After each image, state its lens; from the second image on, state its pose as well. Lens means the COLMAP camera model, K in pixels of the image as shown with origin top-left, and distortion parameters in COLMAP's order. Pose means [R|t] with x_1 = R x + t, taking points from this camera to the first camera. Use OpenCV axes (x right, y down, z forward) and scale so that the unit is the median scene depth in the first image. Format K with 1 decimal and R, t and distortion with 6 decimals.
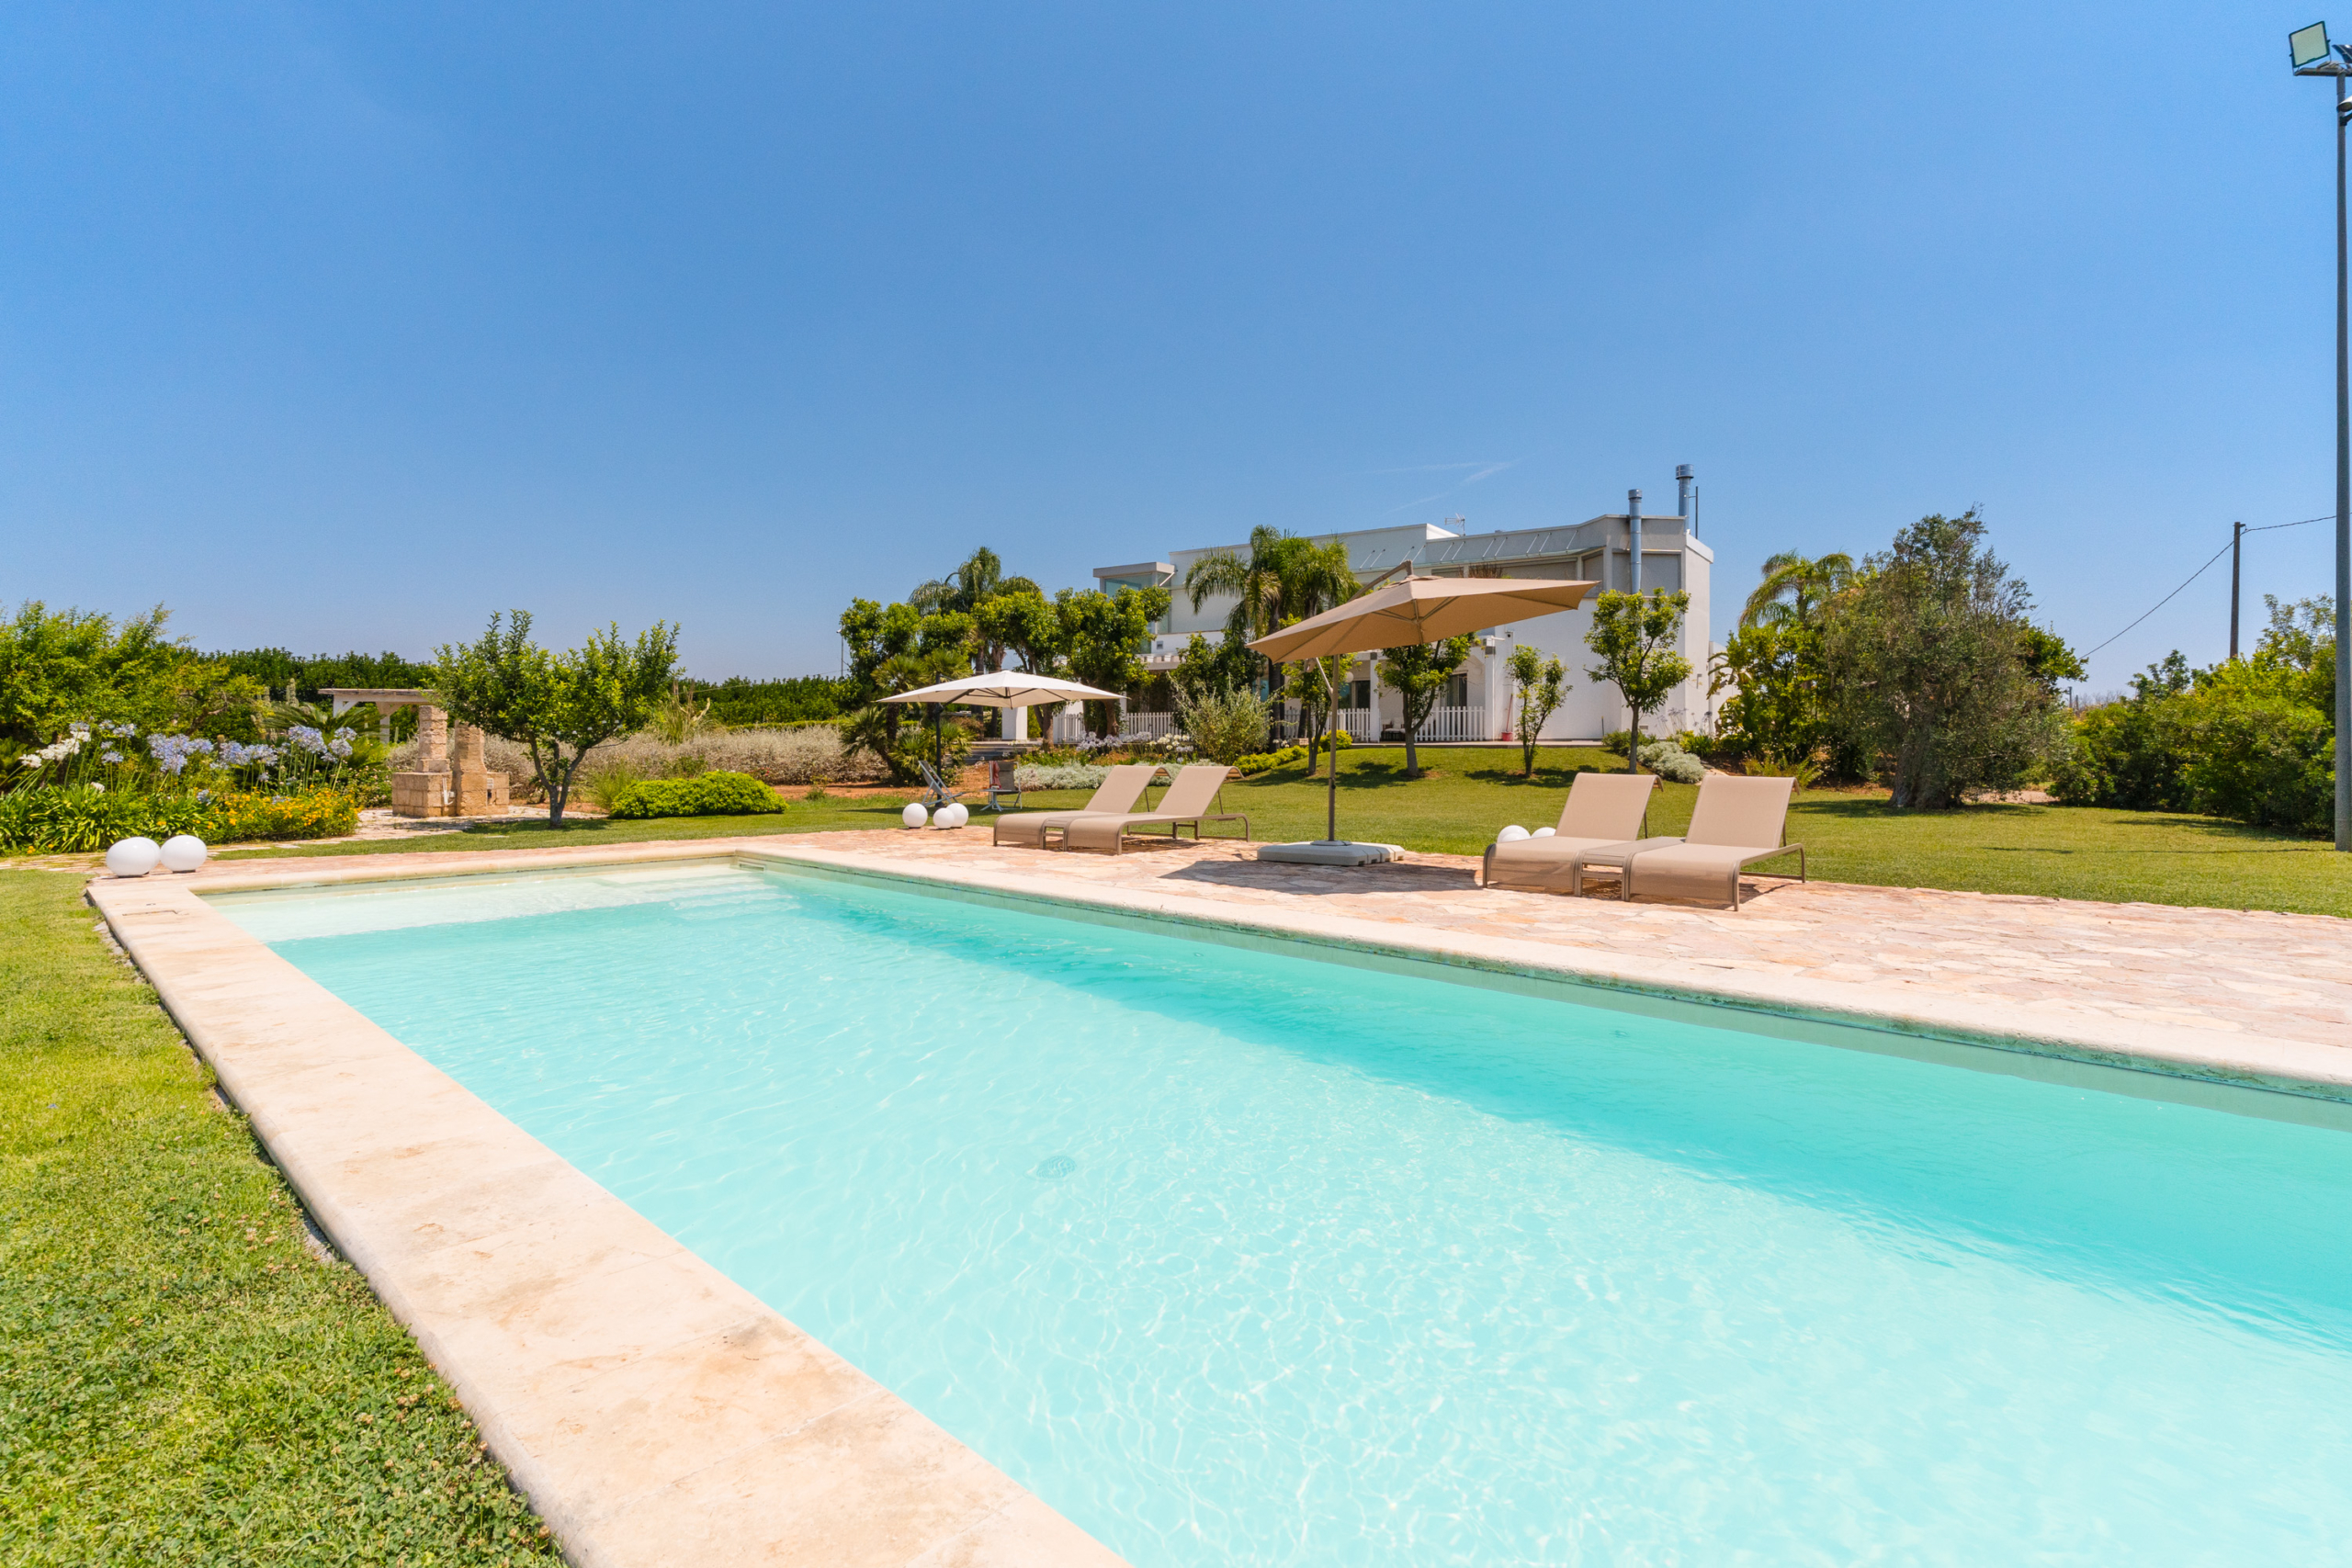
lens RADIAL K [[1148.0, 0, 1173.0], [0, 1148.0, 738.9], [0, 0, 1]] dist [0.000325, -0.000283]
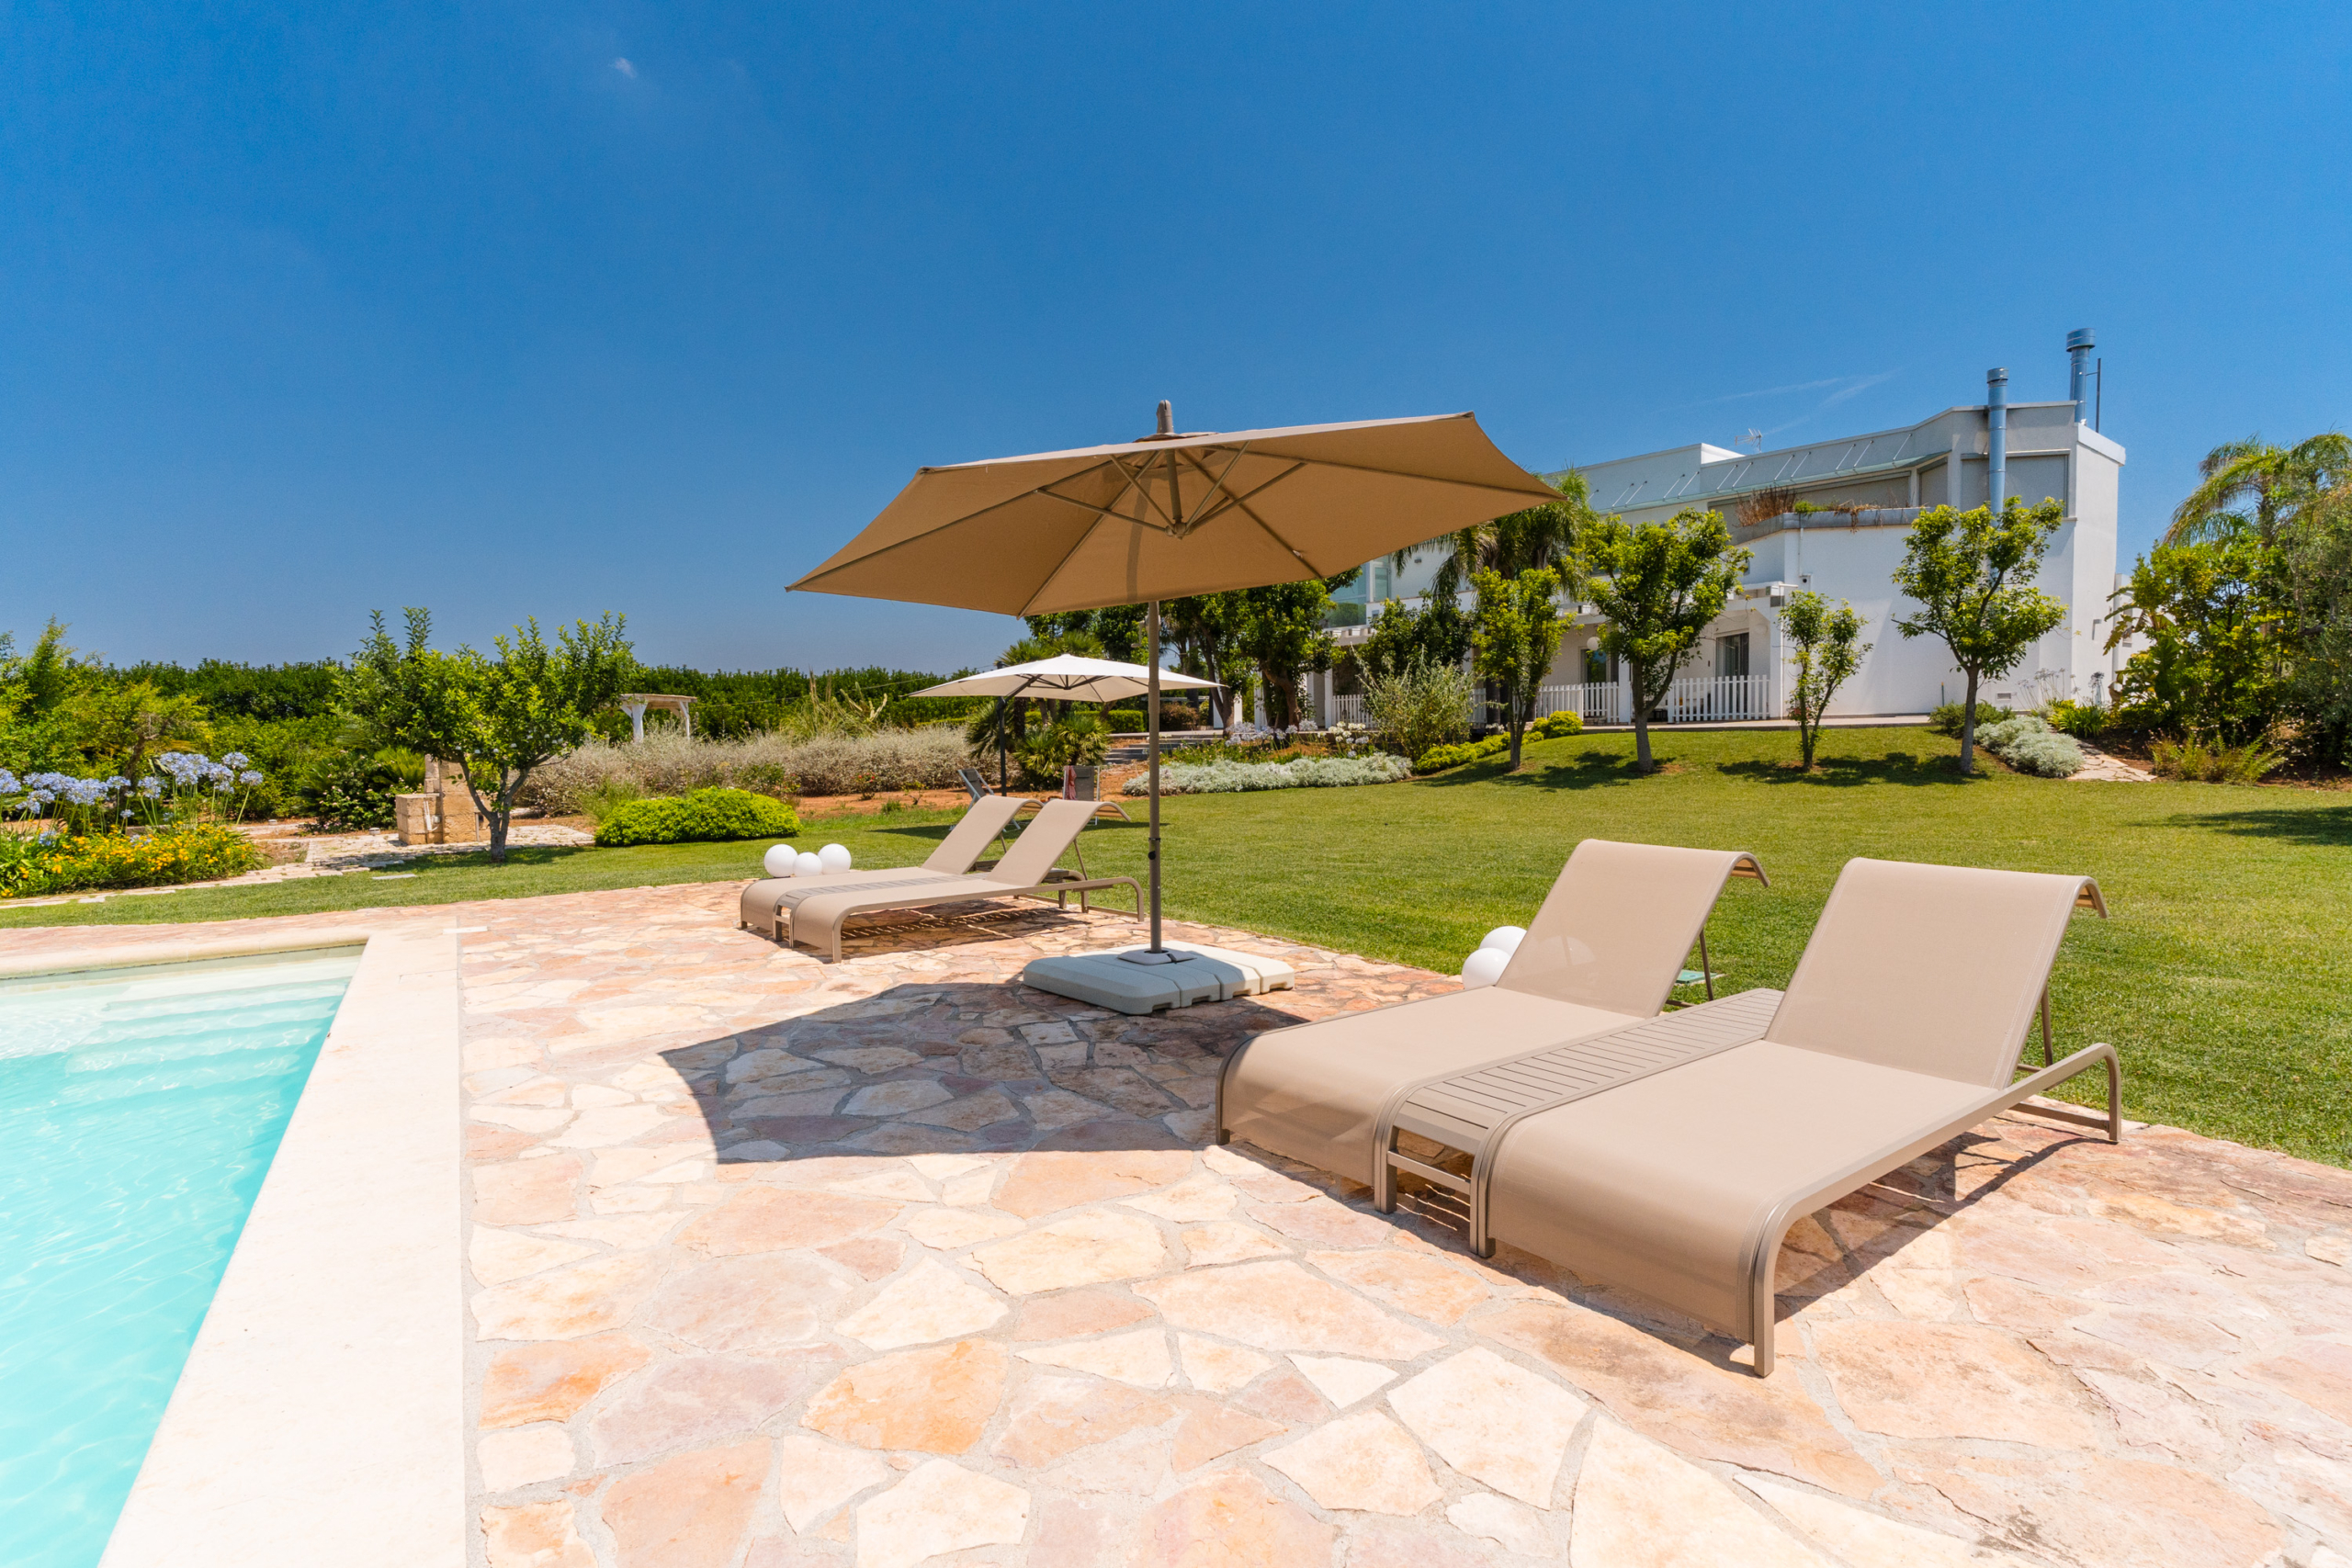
lens RADIAL K [[1180.6, 0, 1174.7], [0, 1180.6, 799.2], [0, 0, 1]] dist [0.002273, -0.000436]
pose [[0.968859, -0.008854, -0.247456, 0.096379], [0.025506, 0.997613, 0.064171, -0.007084], [0.246297, -0.068485, 0.966772, 0.153400]]
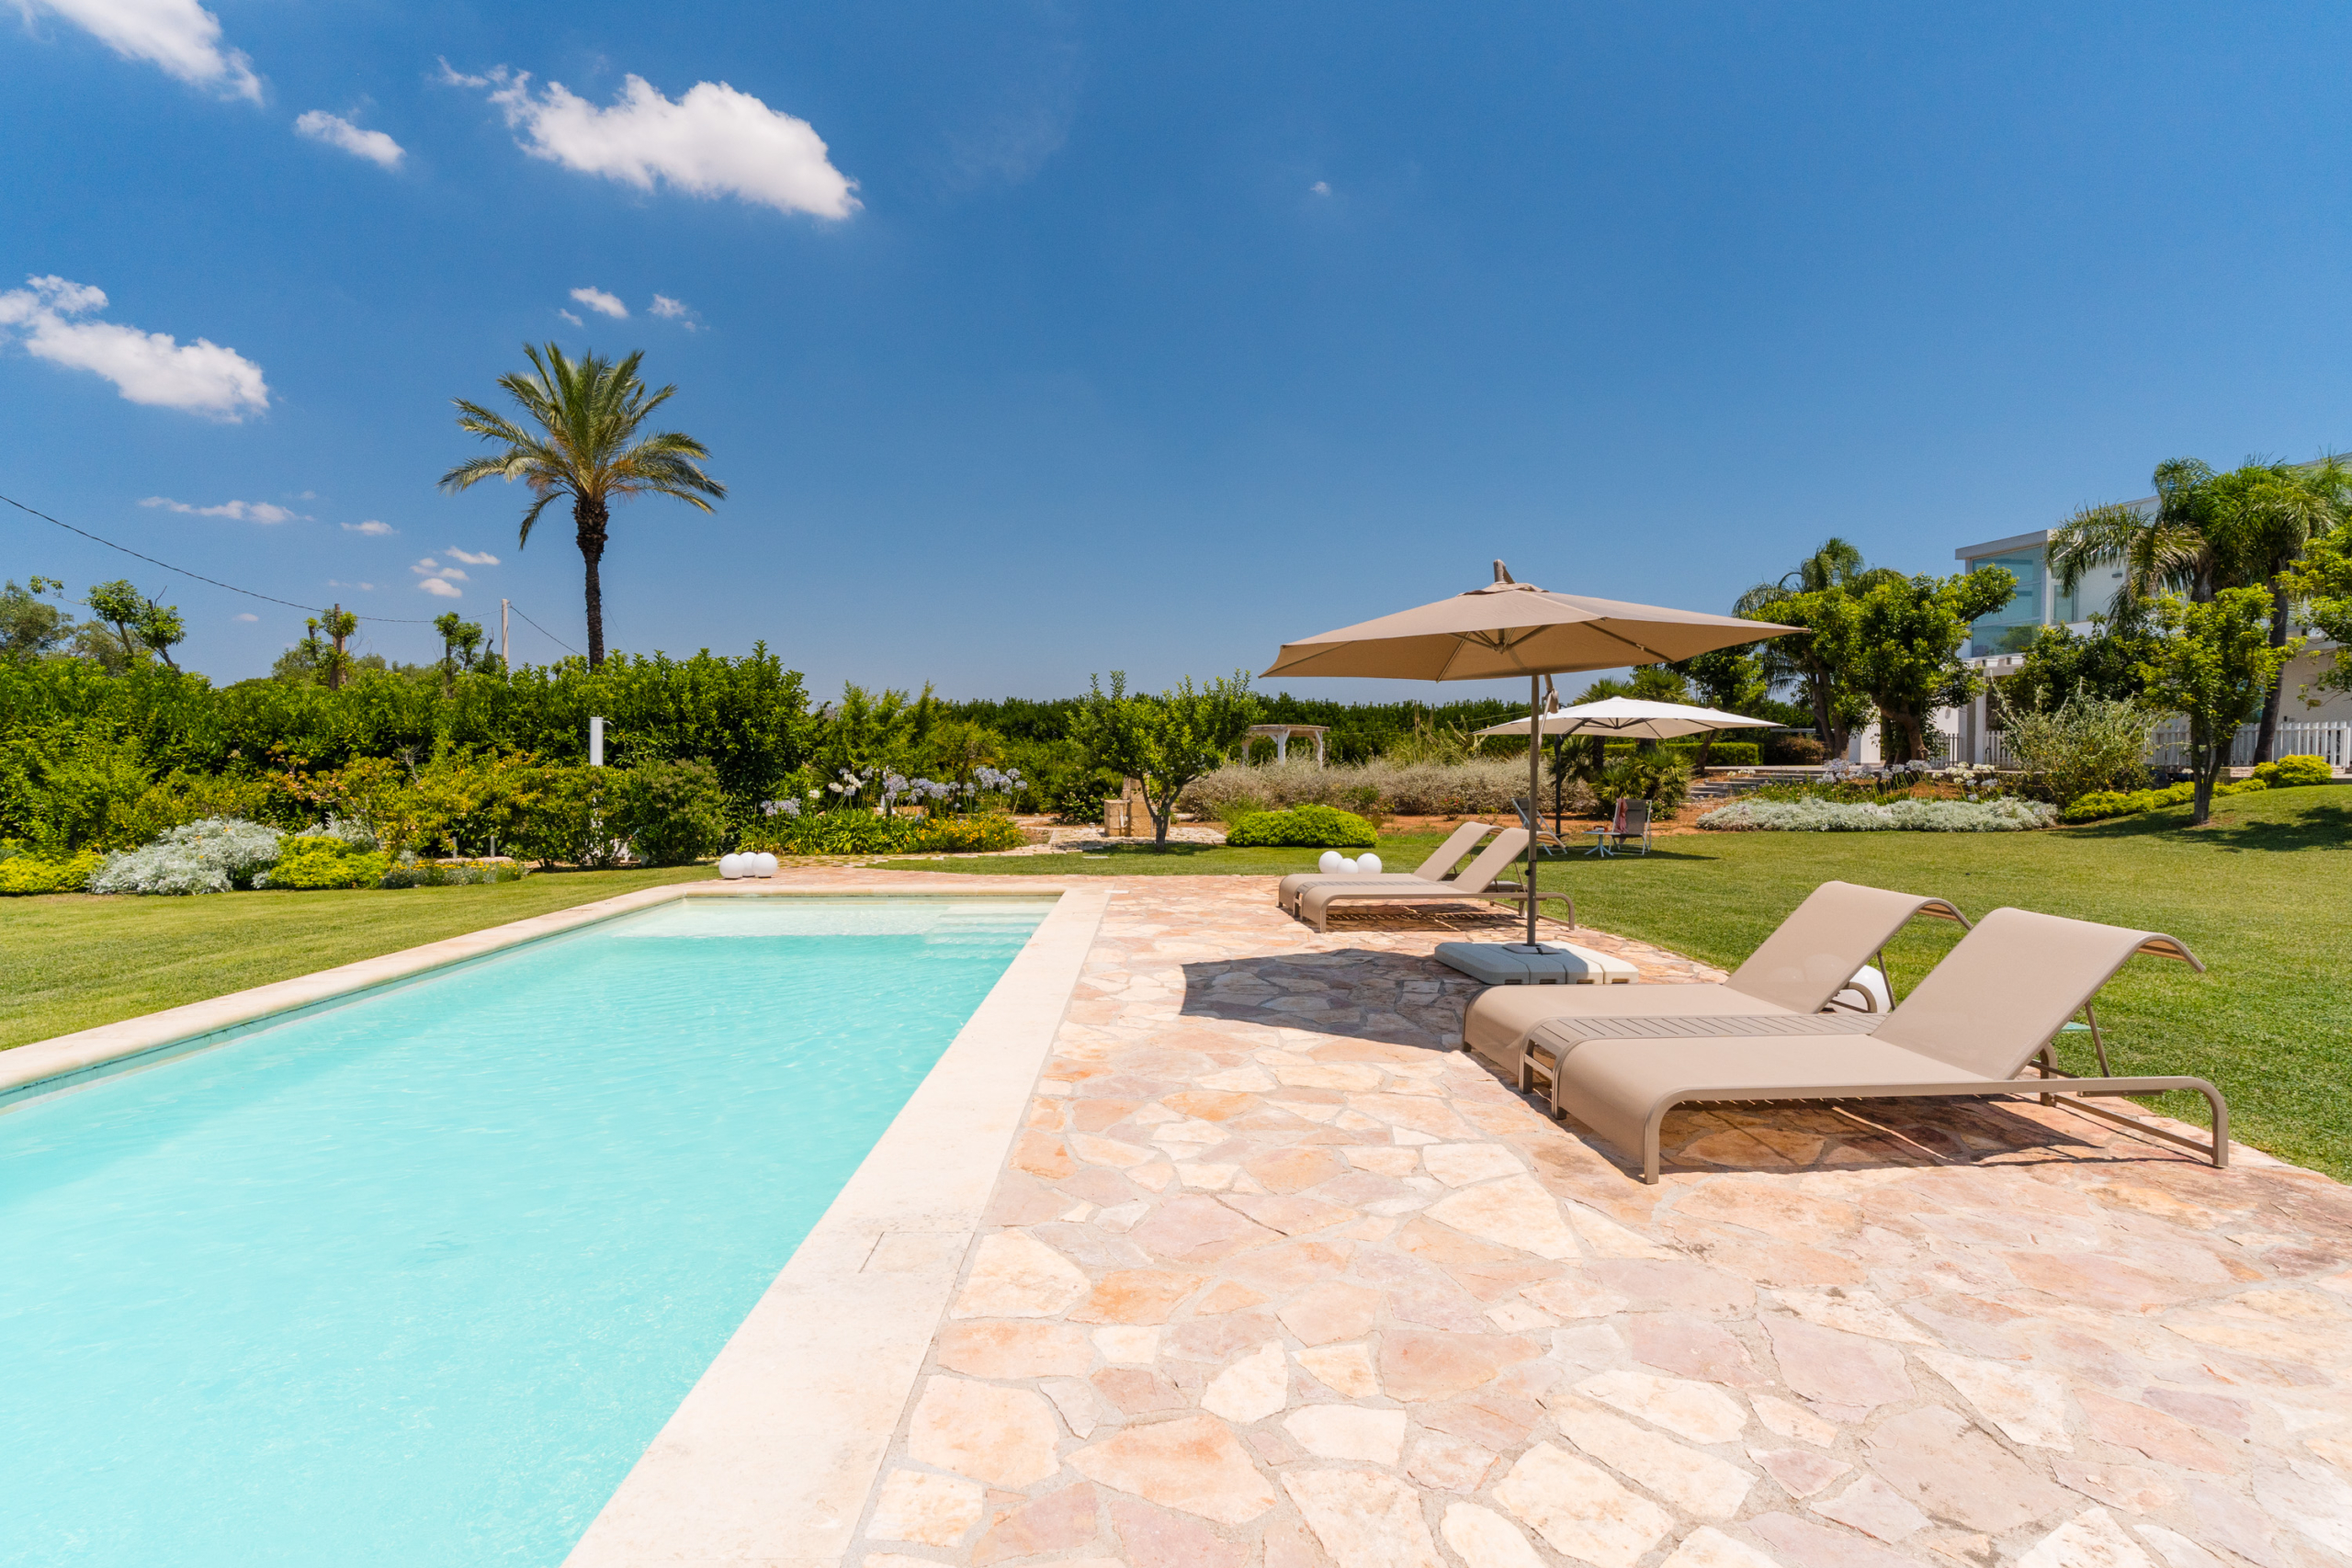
lens RADIAL K [[1115.9, 0, 1180.3], [0, 1115.9, 791.0], [0, 0, 1]] dist [0.002785, -0.000341]
pose [[0.708827, 0.018136, -0.705150, 0.161598], [0.004691, 0.999526, 0.030423, -0.011202], [0.705367, -0.024872, 0.708406, 0.112608]]
